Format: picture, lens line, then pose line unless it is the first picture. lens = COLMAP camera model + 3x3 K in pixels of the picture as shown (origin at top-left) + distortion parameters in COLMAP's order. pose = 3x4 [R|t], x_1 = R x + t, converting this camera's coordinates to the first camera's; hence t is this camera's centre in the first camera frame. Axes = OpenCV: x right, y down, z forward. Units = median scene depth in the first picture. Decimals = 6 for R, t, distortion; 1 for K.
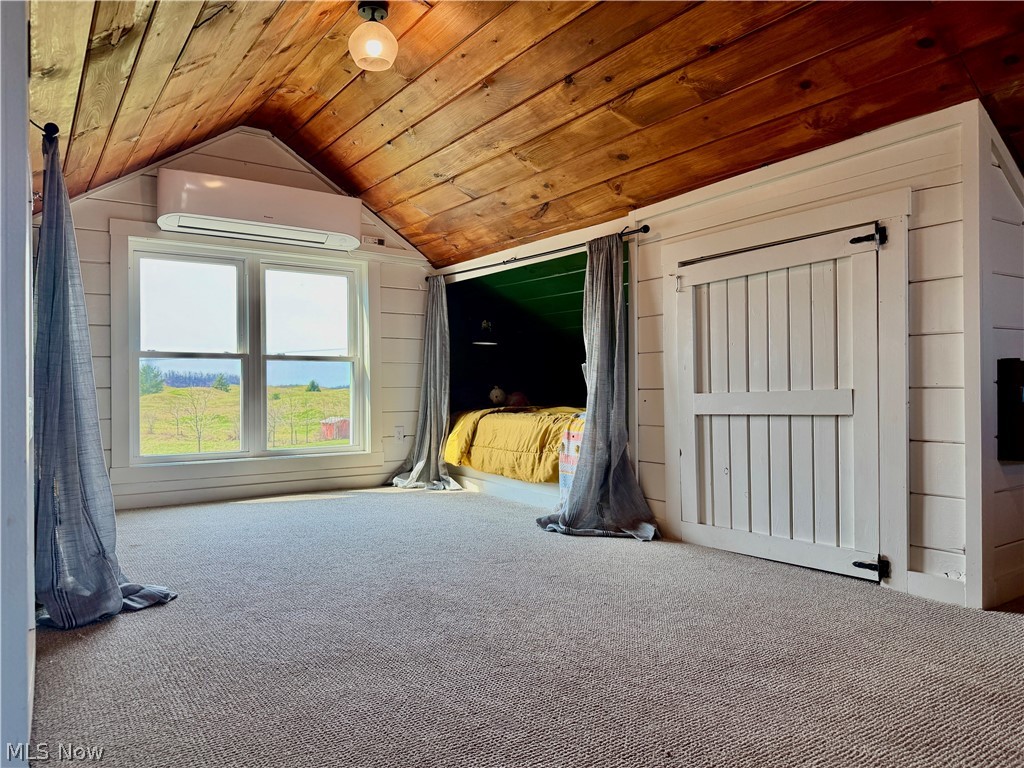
lens RADIAL K [[721.4, 0, 478.8], [0, 721.4, 392.2], [0, 0, 1]] dist [0.057105, -0.028934]
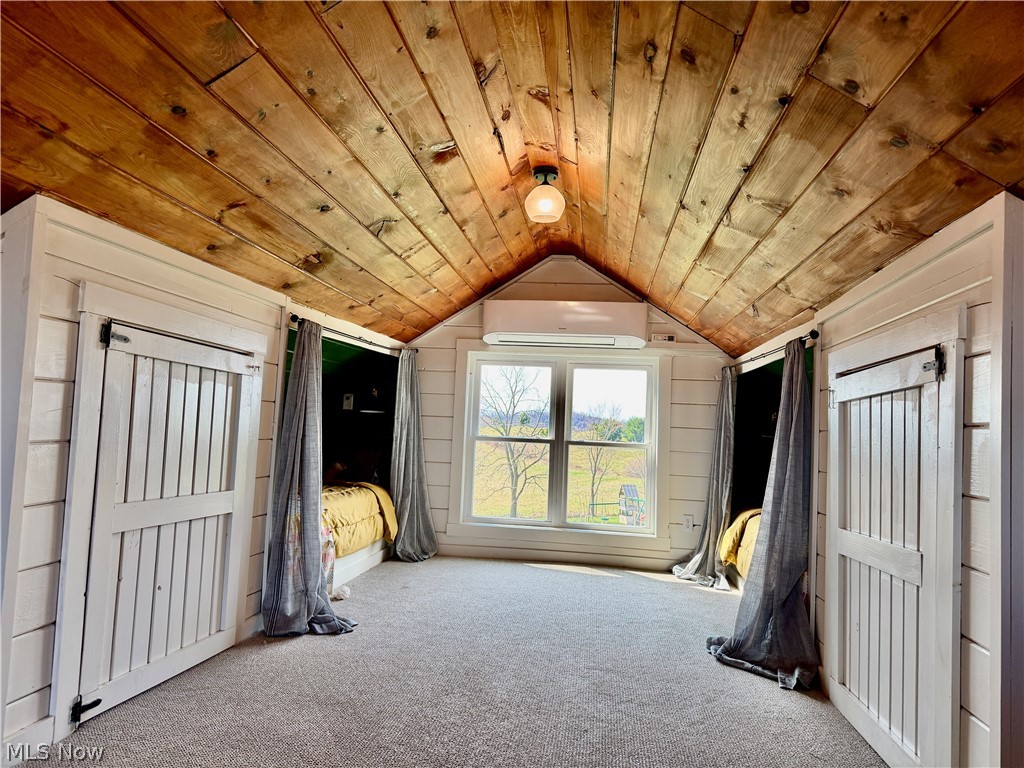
lens RADIAL K [[721.4, 0, 508.7], [0, 721.4, 382.3], [0, 0, 1]] dist [0.057105, -0.028934]
pose [[0.751903, -0.006404, -0.659243, 0.401819], [-0.046492, 0.996948, -0.062712, -0.068145], [0.657632, 0.077803, 0.749311, 0.056710]]
